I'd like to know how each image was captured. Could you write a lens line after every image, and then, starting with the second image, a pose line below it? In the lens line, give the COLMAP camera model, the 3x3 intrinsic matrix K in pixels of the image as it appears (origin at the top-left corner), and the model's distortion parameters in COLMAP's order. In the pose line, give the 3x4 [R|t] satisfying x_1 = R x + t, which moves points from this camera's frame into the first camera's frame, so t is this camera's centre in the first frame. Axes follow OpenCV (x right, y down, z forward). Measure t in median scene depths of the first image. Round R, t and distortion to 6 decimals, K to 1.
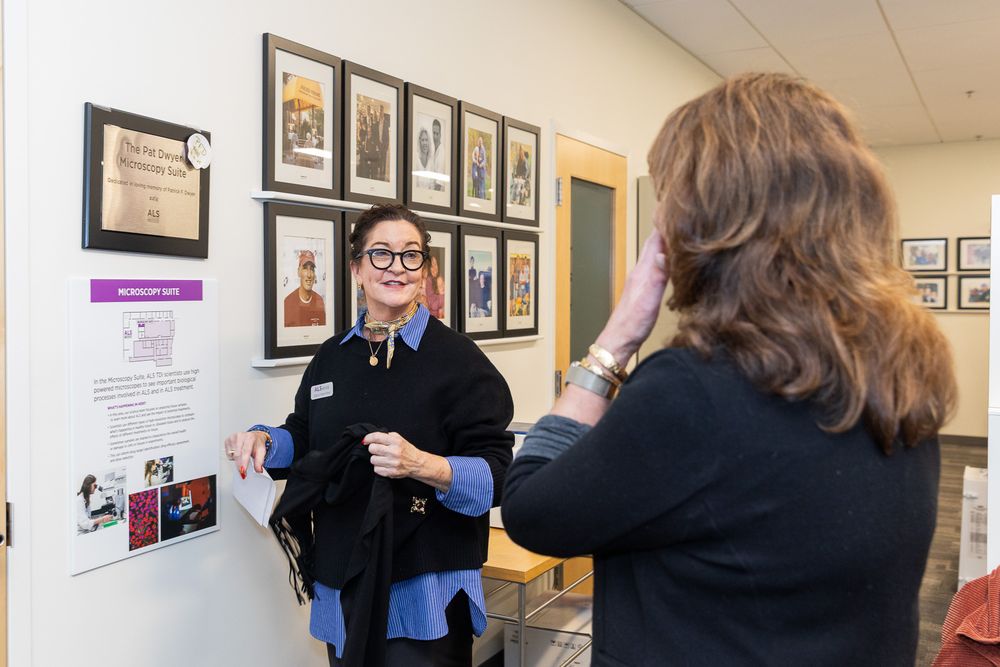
lens RADIAL K [[1138.2, 0, 496.6], [0, 1138.2, 334.4], [0, 0, 1]] dist [0.050460, 0.000000]
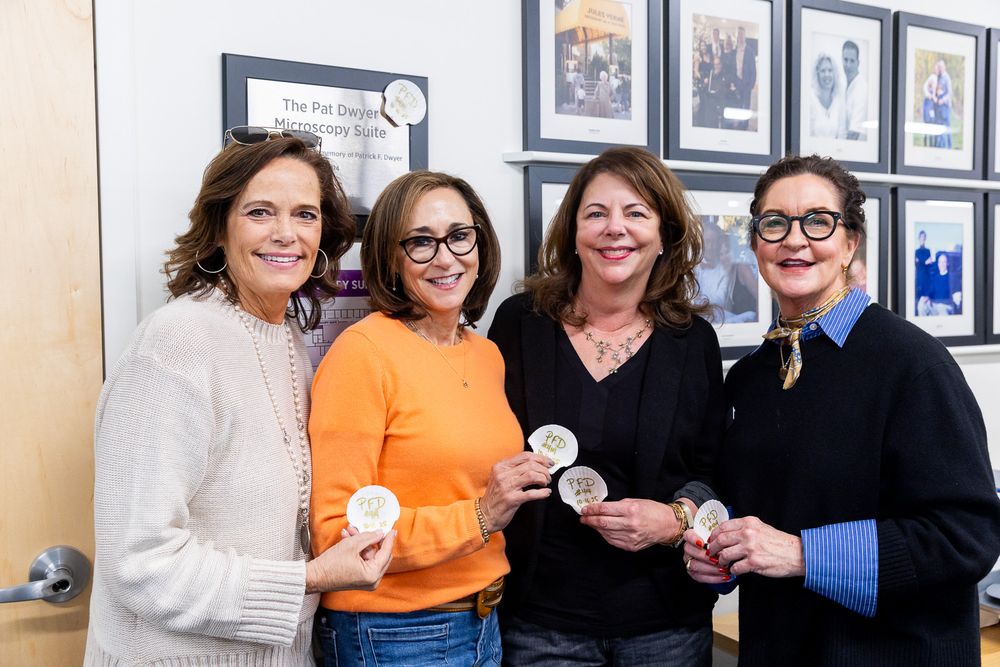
lens RADIAL K [[1040.2, 0, 490.3], [0, 1040.2, 327.4], [0, 0, 1]] dist [0.015690, 0.000000]
pose [[0.813156, 0.020278, -0.581693, 0.181451], [-0.015416, 0.999793, 0.013303, -0.016365], [0.581842, -0.001850, 0.813300, 0.408221]]
